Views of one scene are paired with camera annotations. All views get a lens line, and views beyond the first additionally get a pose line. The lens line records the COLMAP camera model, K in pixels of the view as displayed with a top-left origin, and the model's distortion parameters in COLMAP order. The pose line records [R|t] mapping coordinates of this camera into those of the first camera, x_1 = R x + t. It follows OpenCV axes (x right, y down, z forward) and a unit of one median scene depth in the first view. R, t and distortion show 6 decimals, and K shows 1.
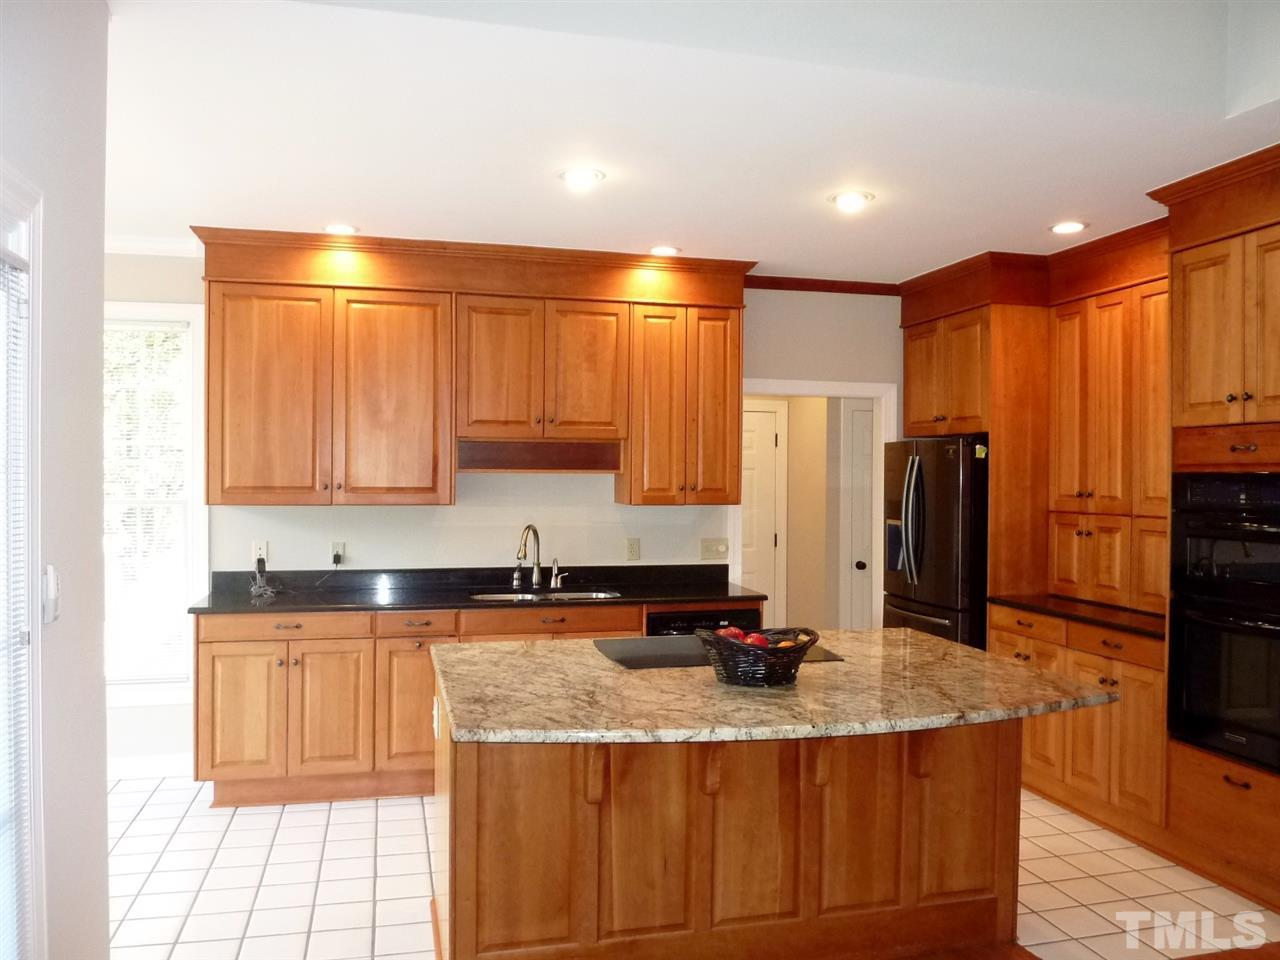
lens RADIAL K [[975.7, 0, 640.0], [0, 975.7, 480.0], [0, 0, 1]] dist [-0.003682, -0.002803]
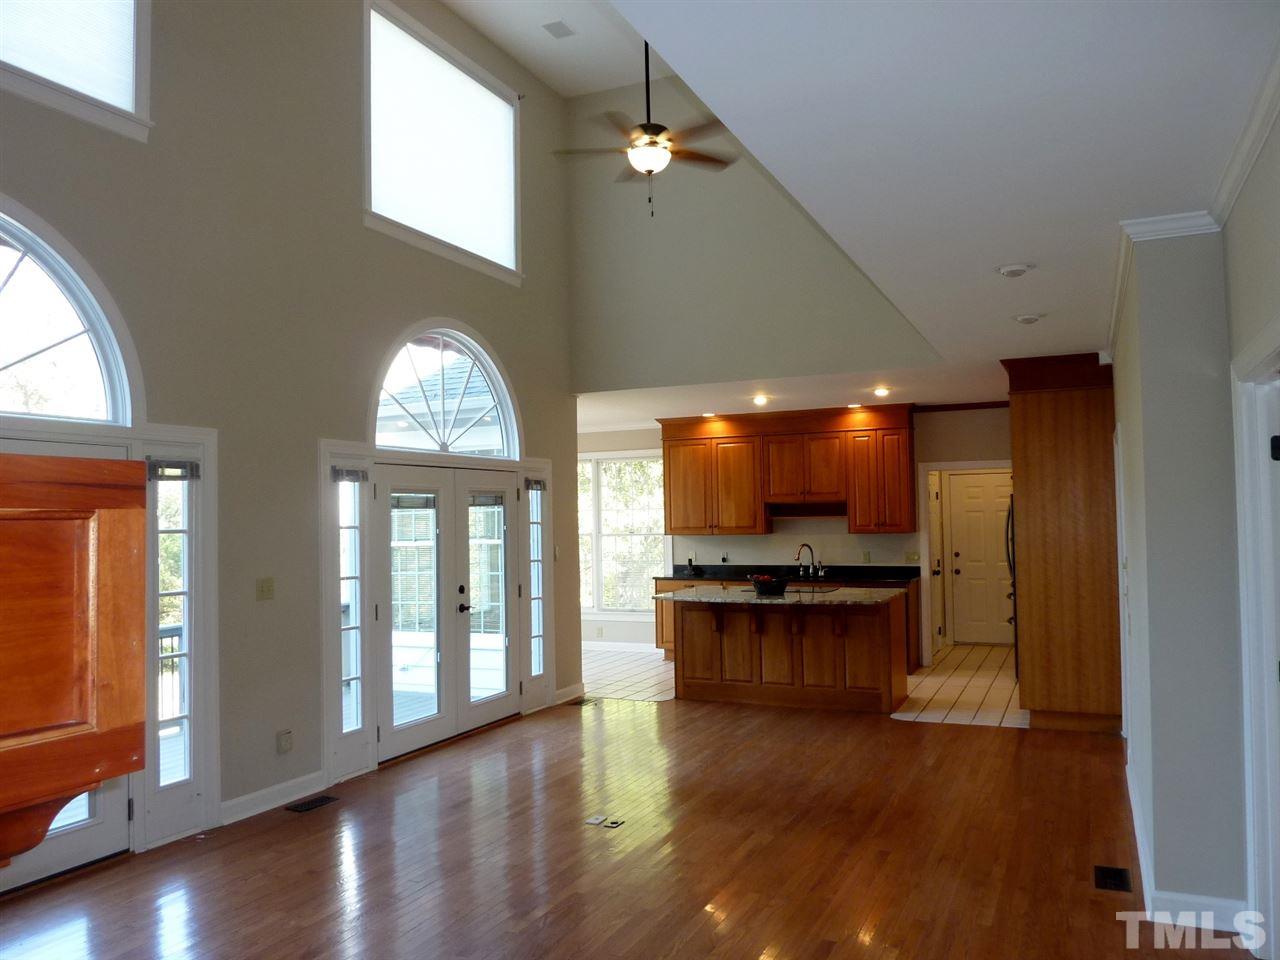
lens RADIAL K [[975.7, 0, 640.0], [0, 975.7, 480.0], [0, 0, 1]] dist [-0.003682, -0.002803]
pose [[0.778654, -0.043795, -0.625924, 0.936979], [0.019167, 0.998756, -0.046037, -0.000276], [0.627161, 0.023850, 0.778524, -0.831825]]
